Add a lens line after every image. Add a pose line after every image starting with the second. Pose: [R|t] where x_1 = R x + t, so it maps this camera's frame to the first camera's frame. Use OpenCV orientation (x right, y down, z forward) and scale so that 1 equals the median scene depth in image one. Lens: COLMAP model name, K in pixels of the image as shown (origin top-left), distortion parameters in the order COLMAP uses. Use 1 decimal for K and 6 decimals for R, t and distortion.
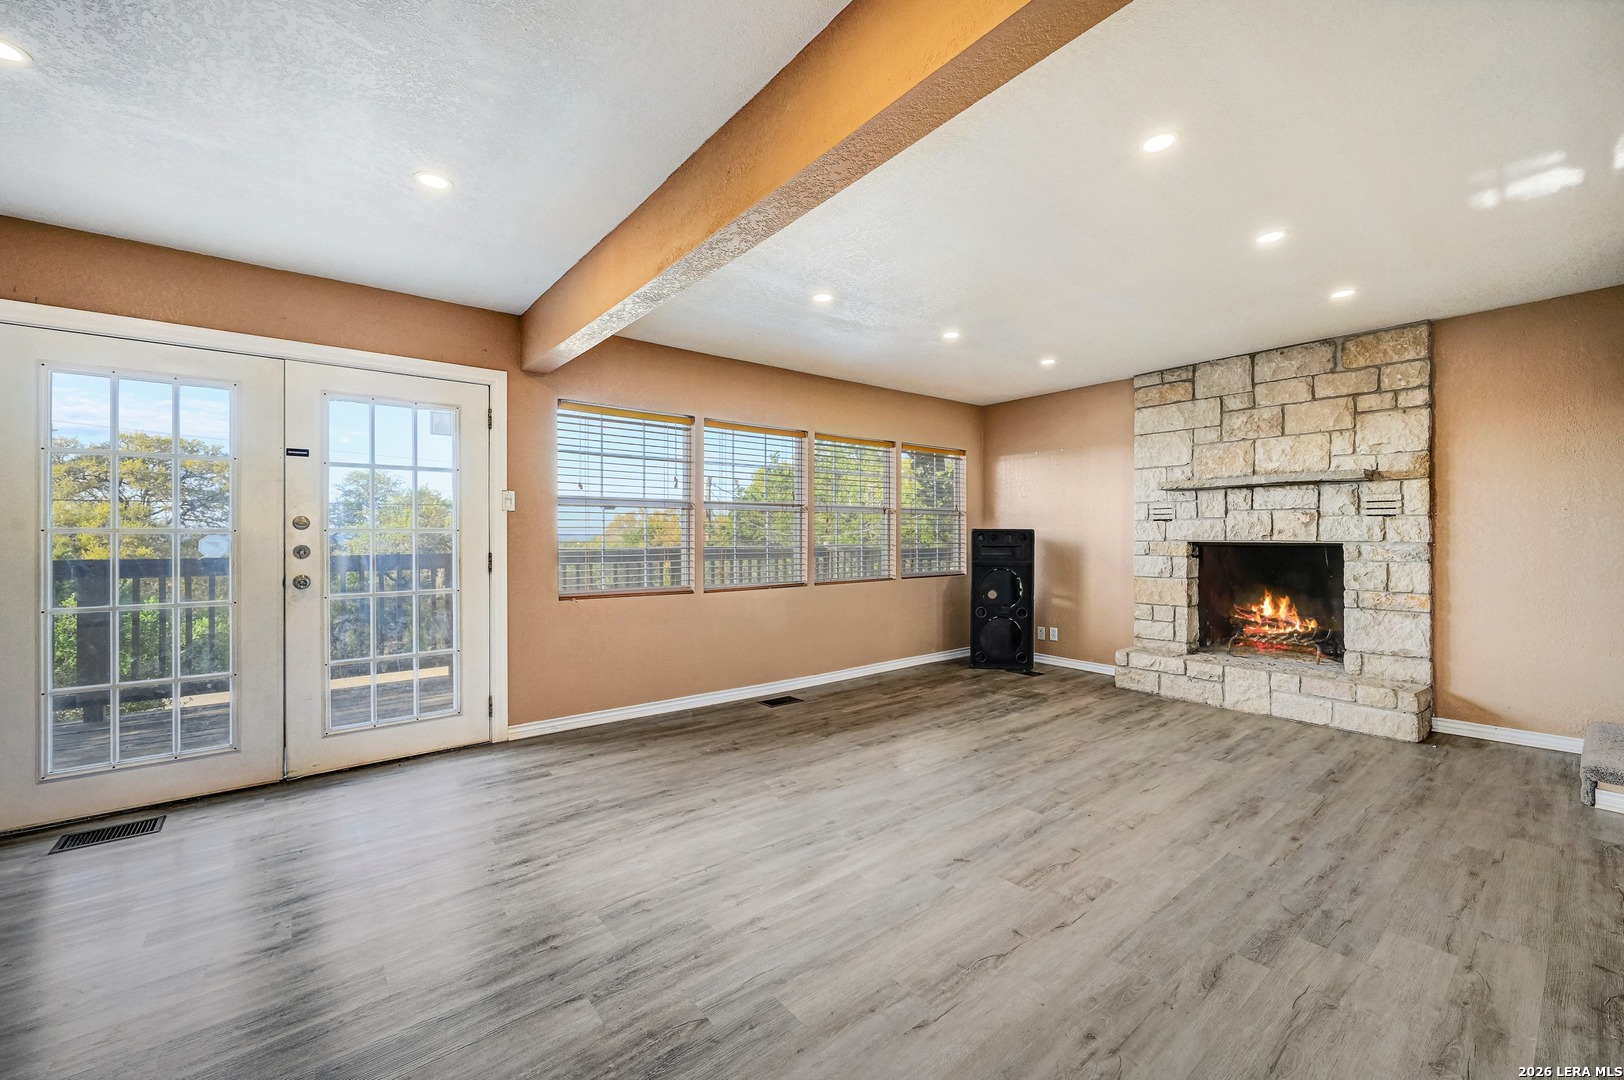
lens RADIAL K [[648.0, 0, 822.6], [0, 648.0, 529.5], [0, 0, 1]] dist [-0.001445, 0.000184]
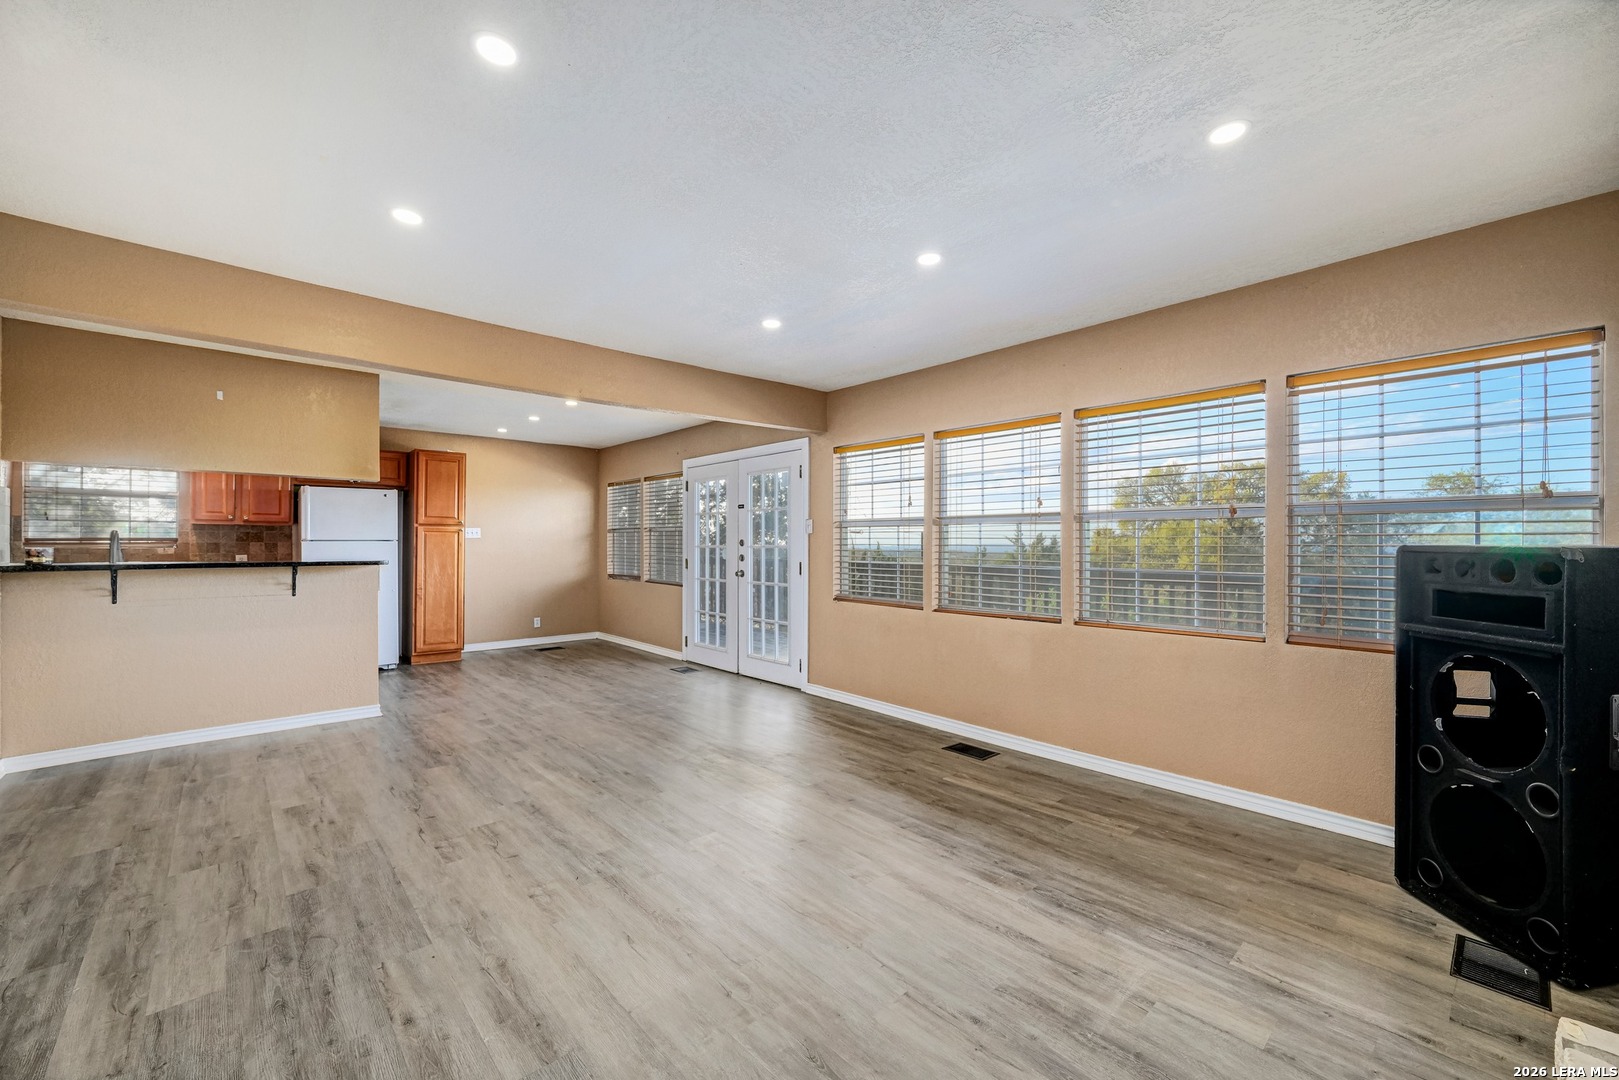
lens RADIAL K [[646.0, 0, 803.2], [0, 646.0, 544.2], [0, 0, 1]] dist [-0.001445, 0.000184]
pose [[0.042628, 0.002939, -0.999087, 0.871009], [0.006006, 0.999977, 0.003198, -0.008291], [0.999073, -0.006137, 0.042609, 0.853276]]
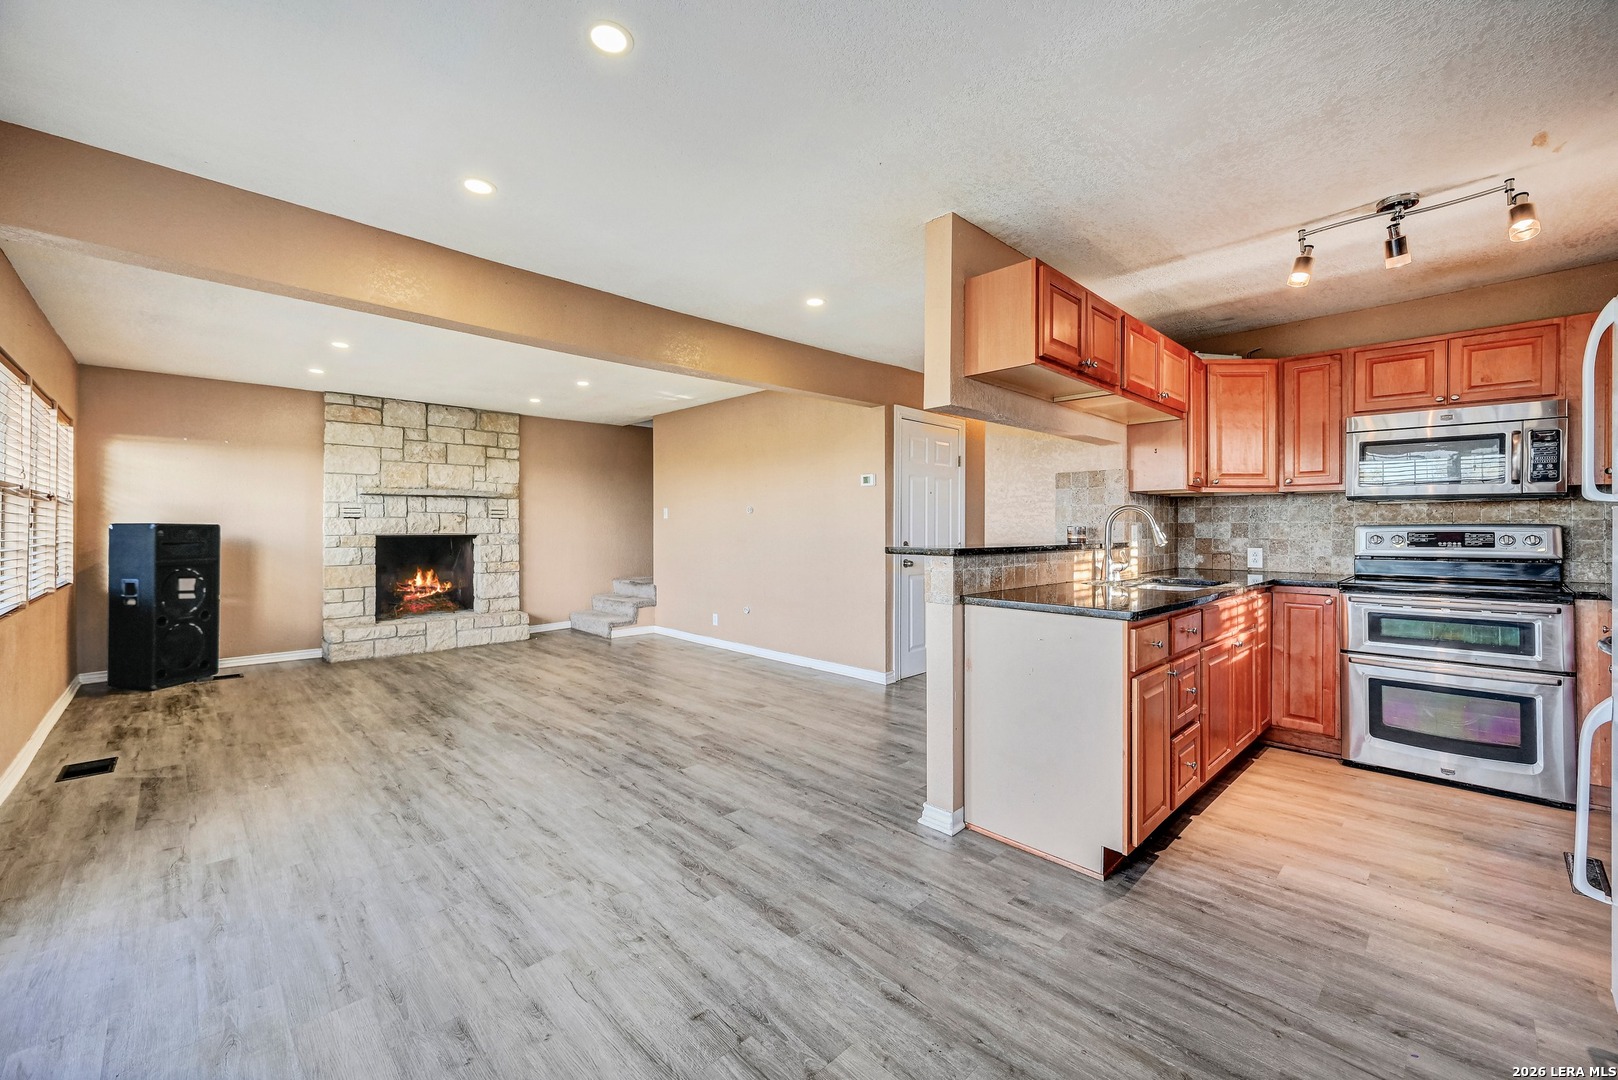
lens RADIAL K [[645.6, 0, 806.6], [0, 645.6, 521.8], [0, 0, 1]] dist [-0.001445, 0.000184]
pose [[-0.089456, 0.010165, 0.995939, -0.947732], [-0.007452, 0.999913, -0.010875, -0.000238], [-0.995963, -0.008394, -0.089373, 0.327535]]
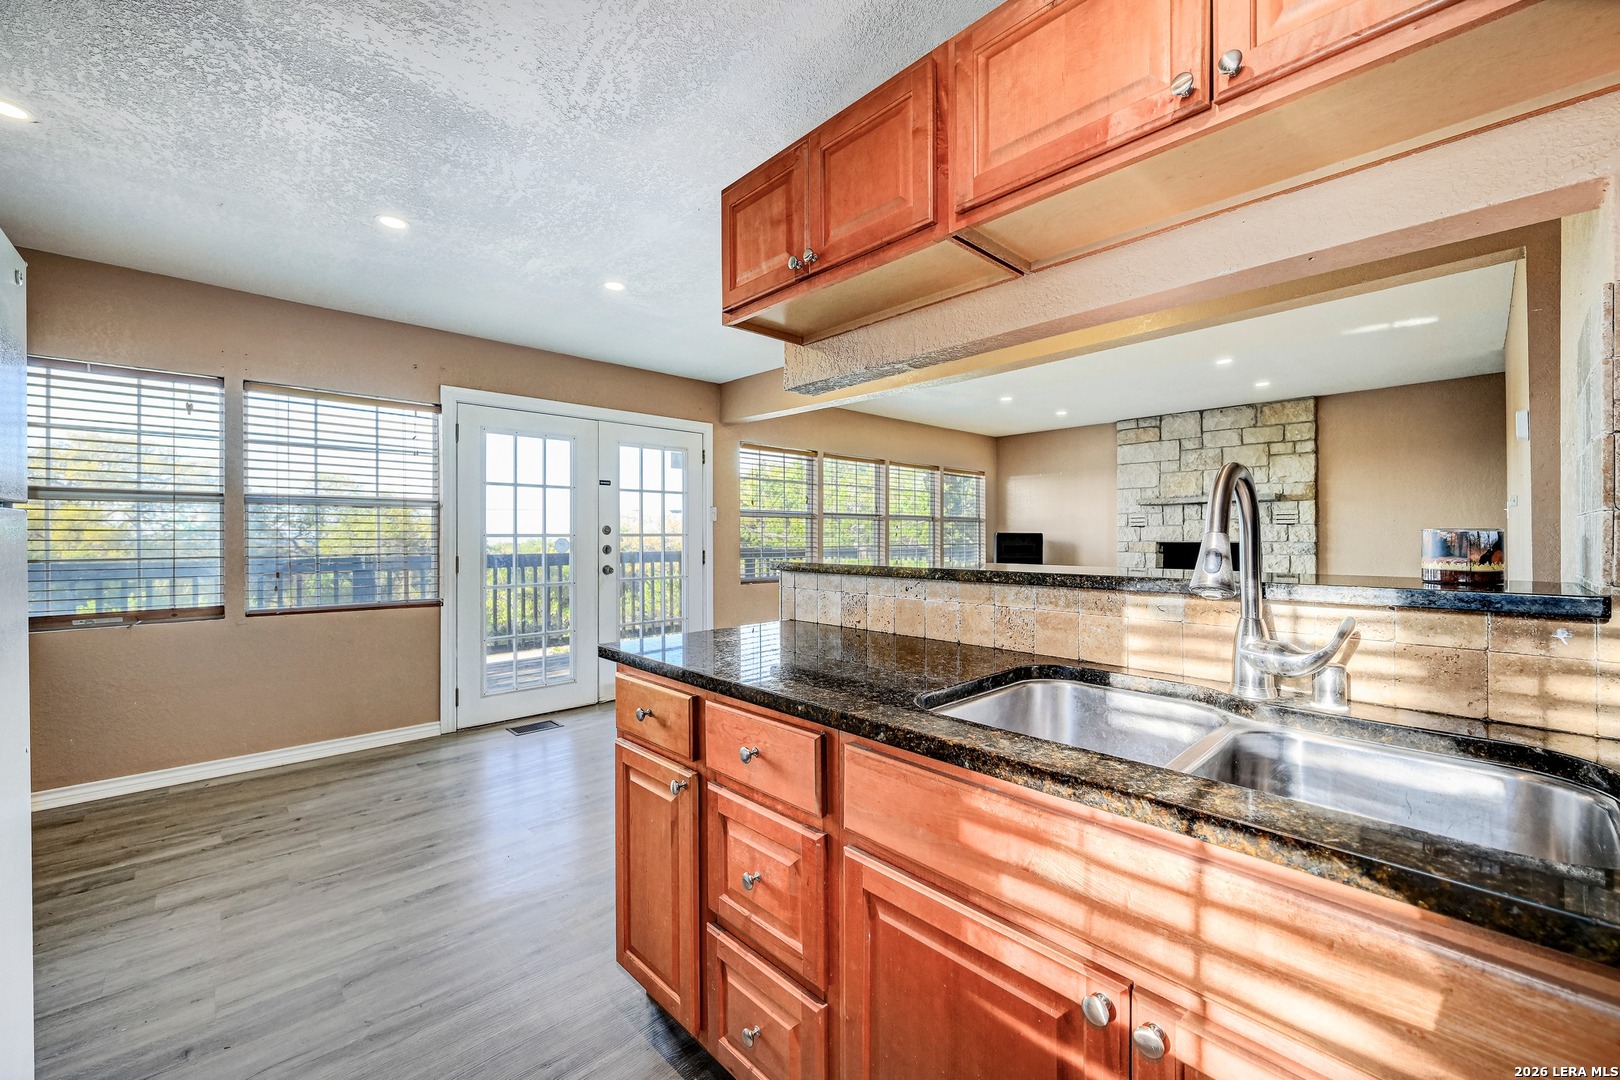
lens RADIAL K [[646.4, 0, 815.6], [0, 646.4, 527.6], [0, 0, 1]] dist [-0.001445, 0.000184]
pose [[0.996567, 0.000178, 0.082796, -0.349366], [0.000254, 0.999986, -0.005203, -0.005923], [-0.082796, 0.005206, 0.996553, -0.404392]]
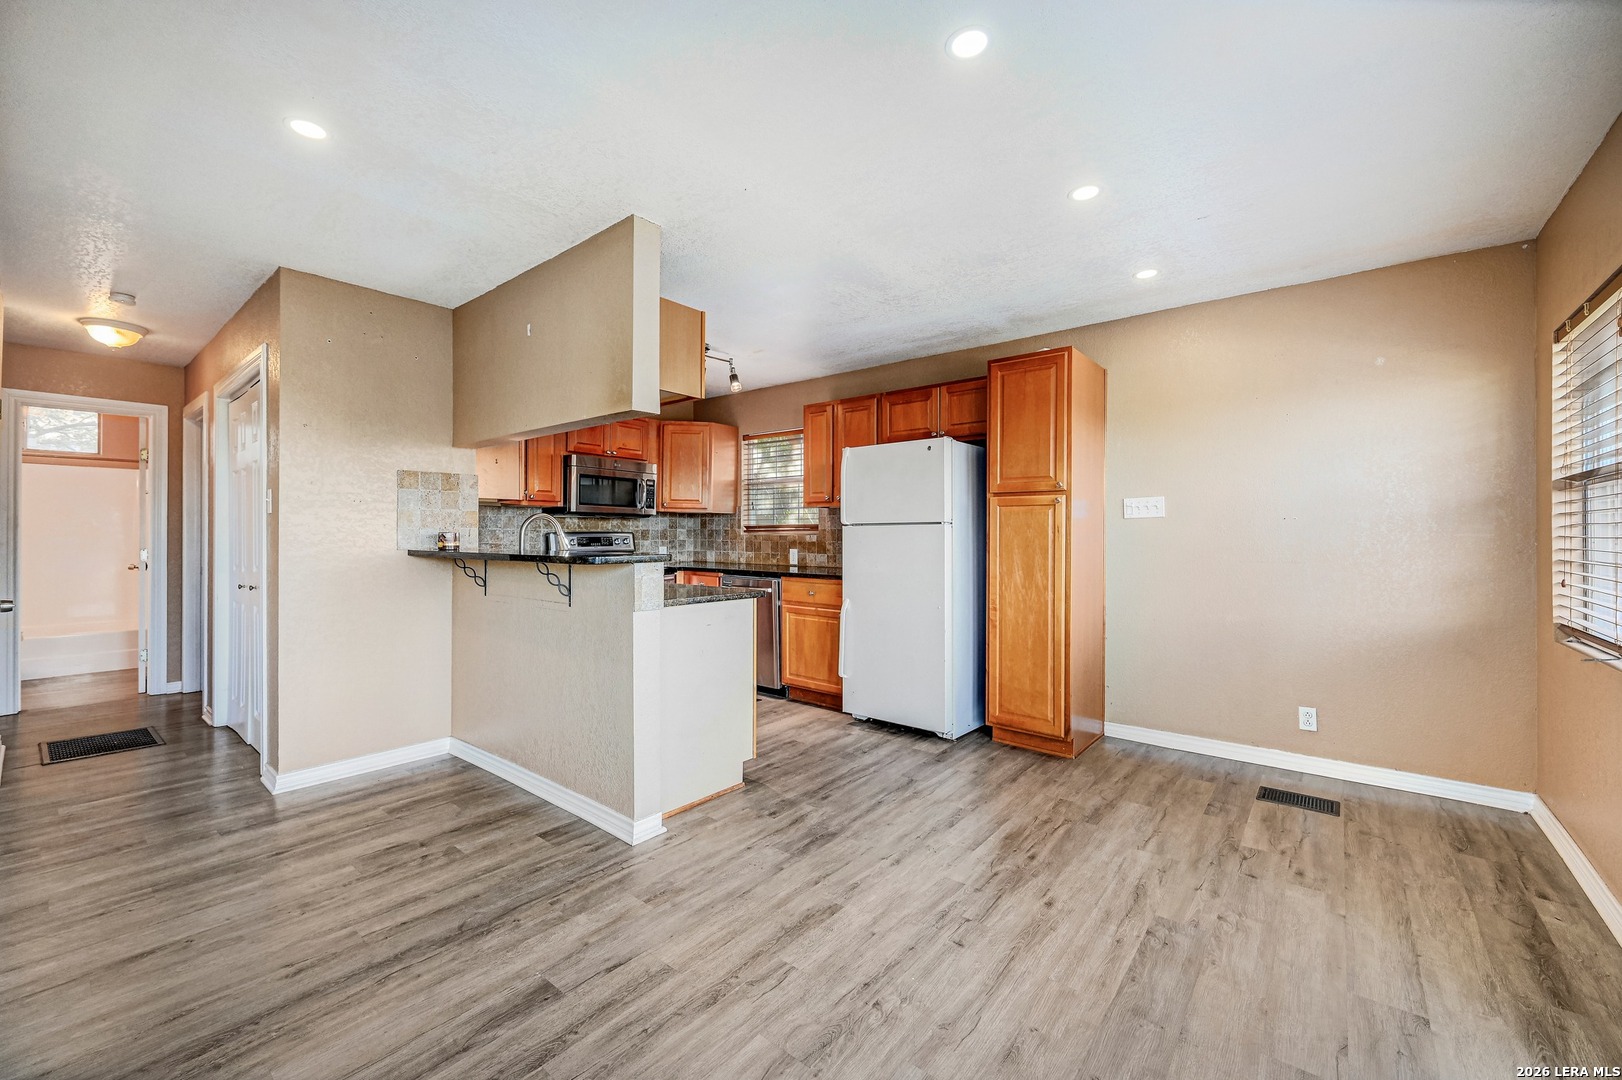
lens RADIAL K [[647.2, 0, 814.9], [0, 647.2, 531.2], [0, 0, 1]] dist [-0.001445, 0.000184]
pose [[-0.978765, 0.000878, -0.204986, -0.350240], [0.003413, 0.999922, -0.012014, 0.003663], [0.204959, -0.012458, -0.978691, 0.796129]]
